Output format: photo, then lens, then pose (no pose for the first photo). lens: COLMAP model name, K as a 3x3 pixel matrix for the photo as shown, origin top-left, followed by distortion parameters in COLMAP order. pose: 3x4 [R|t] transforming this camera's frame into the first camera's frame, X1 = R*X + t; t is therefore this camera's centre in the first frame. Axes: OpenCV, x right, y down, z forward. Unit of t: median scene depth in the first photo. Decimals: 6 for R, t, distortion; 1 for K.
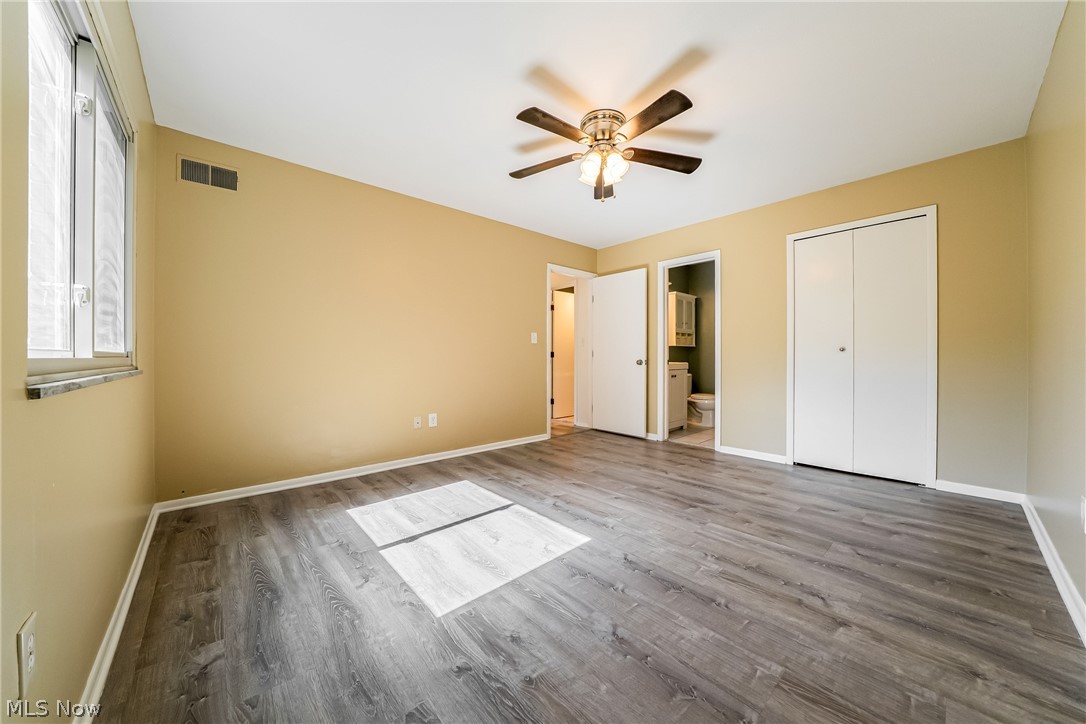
lens RADIAL K [[371.1, 0, 545.7], [0, 371.1, 356.3], [0, 0, 1]] dist [-0.000327, -0.000012]
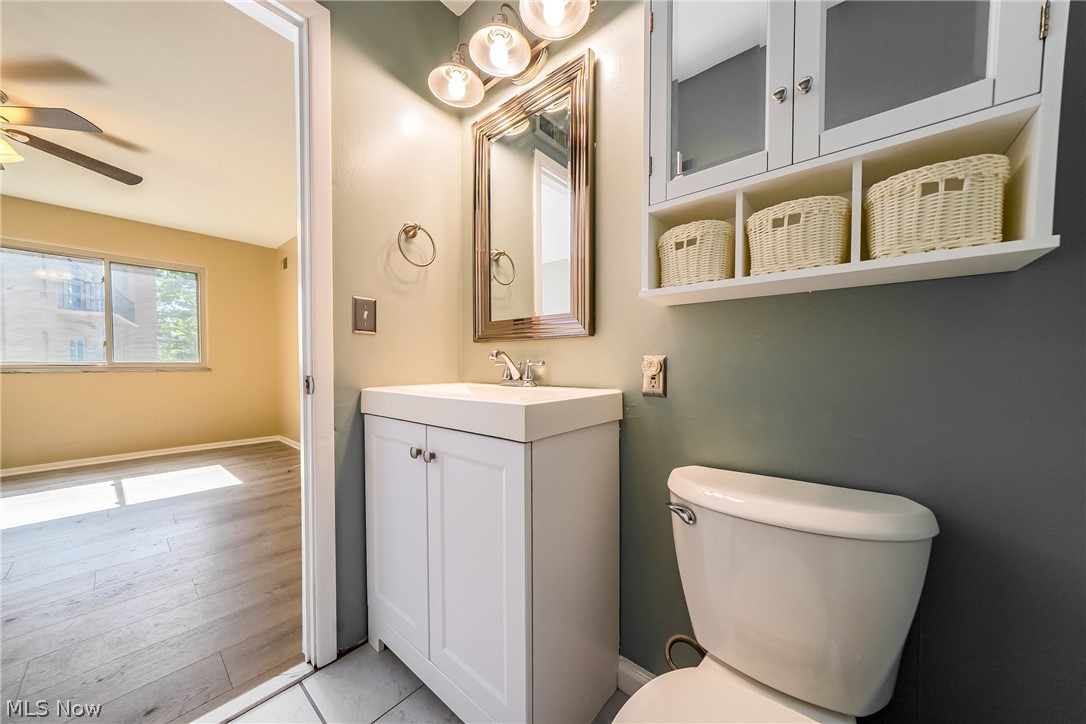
lens RADIAL K [[372.9, 0, 562.2], [0, 372.9, 376.2], [0, 0, 1]] dist [-0.000093, -0.000007]
pose [[0.155789, 0.023824, -0.987503, 1.317297], [-0.003060, 0.999716, 0.023636, 0.010129], [0.987786, -0.000661, 0.155818, 2.395010]]
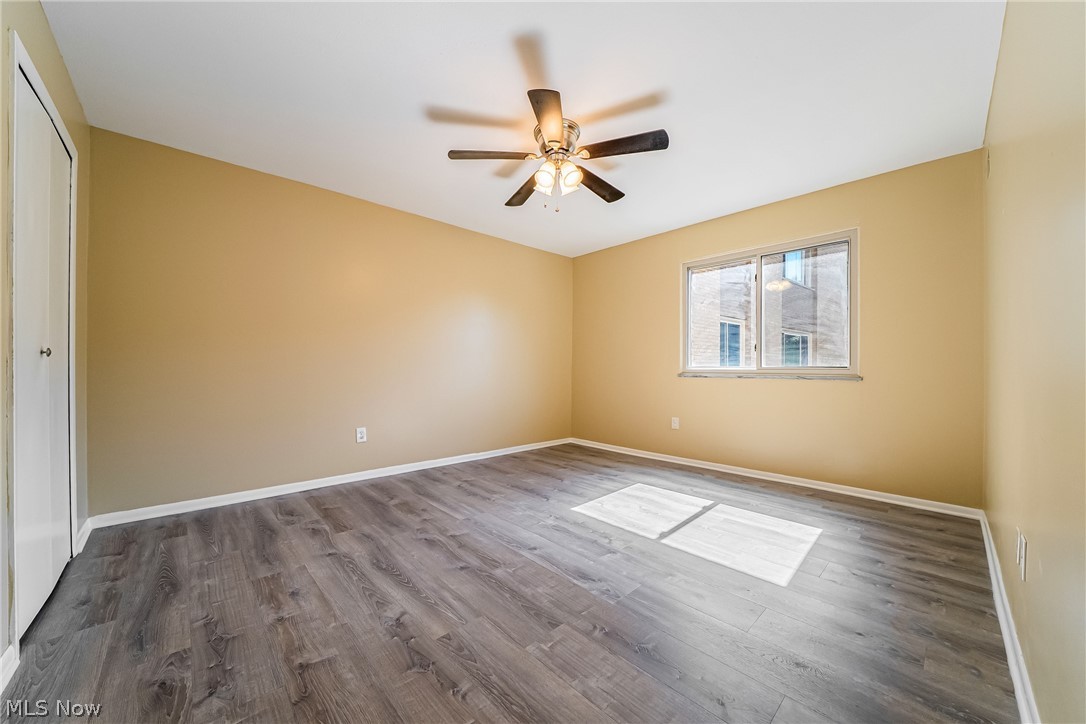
lens RADIAL K [[389.3, 0, 539.8], [0, 389.3, 369.0], [0, 0, 1]] dist [-0.000526, -0.000052]
pose [[-0.999813, -0.004381, -0.018821, 0.239013], [-0.004365, 0.999990, -0.000858, 0.004934], [0.018825, -0.000776, -0.999823, 2.215401]]
